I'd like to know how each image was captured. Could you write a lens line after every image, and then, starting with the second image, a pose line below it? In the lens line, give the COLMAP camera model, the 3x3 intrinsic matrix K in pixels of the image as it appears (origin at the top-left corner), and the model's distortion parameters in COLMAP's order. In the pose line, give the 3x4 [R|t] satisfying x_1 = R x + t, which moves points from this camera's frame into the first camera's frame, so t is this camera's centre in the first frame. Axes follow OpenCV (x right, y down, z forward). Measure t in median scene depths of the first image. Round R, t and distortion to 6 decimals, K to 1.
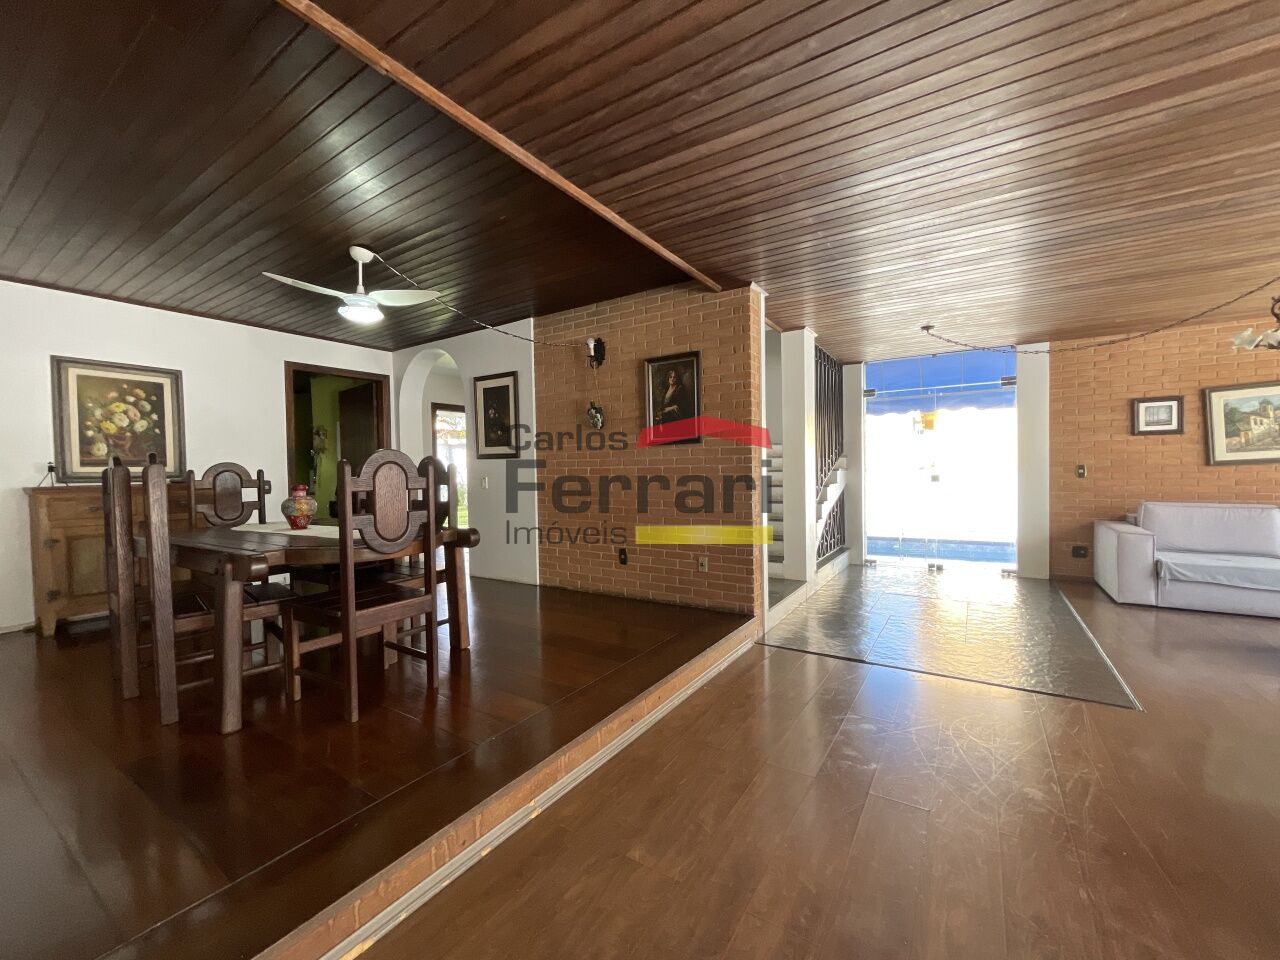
lens RADIAL K [[510.4, 0, 640.0], [0, 510.4, 480.0], [0, 0, 1]] dist [0.000921, 0.000092]
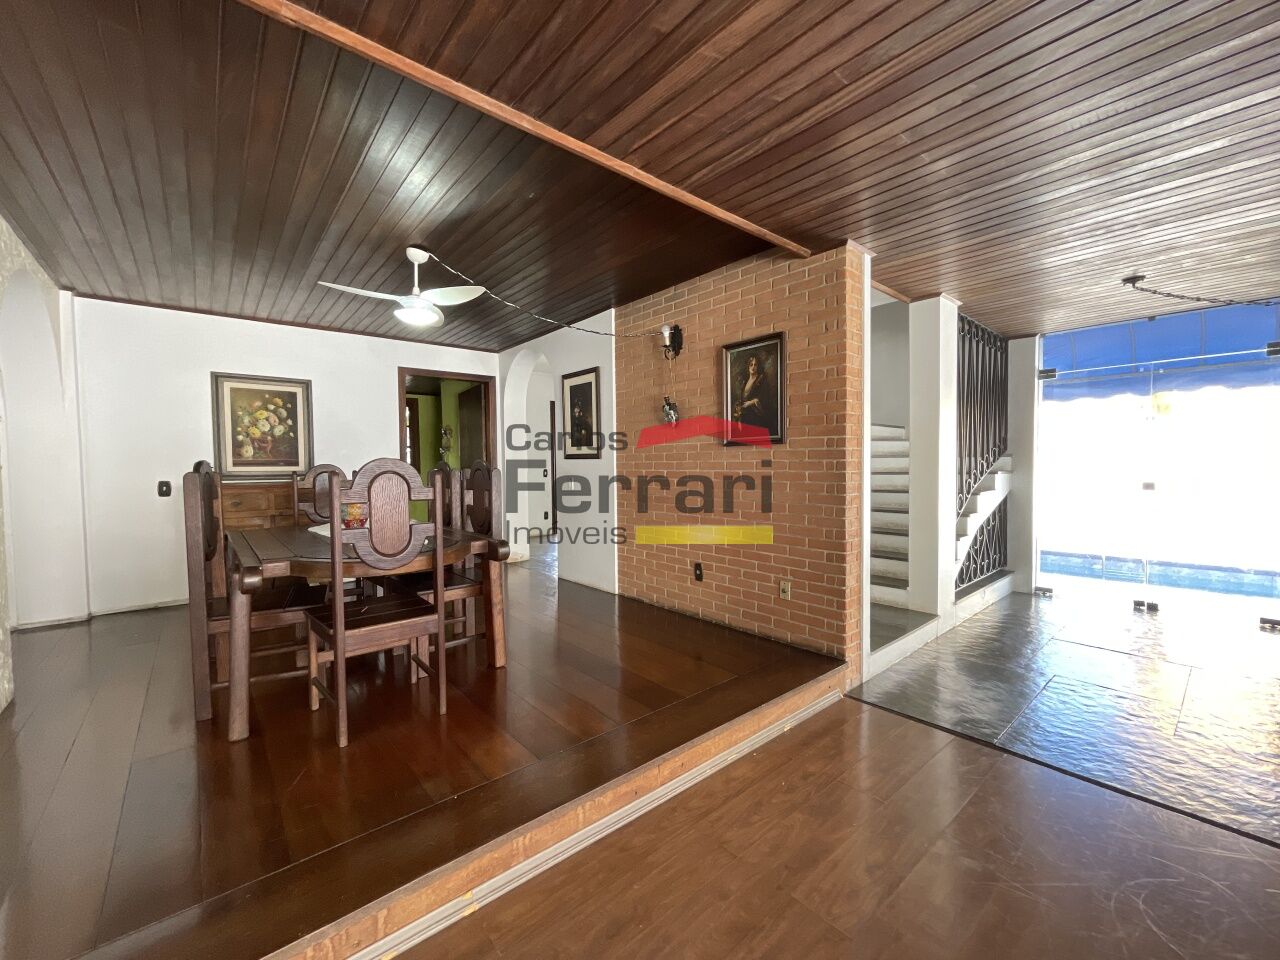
lens RADIAL K [[511.4, 0, 644.0], [0, 511.4, 480.8], [0, 0, 1]] dist [-0.000391, 0.000437]
pose [[0.960766, 0.015298, -0.276937, 0.123892], [-0.011021, 0.999795, 0.016996, -0.022530], [0.277140, -0.013277, 0.960738, 0.132970]]
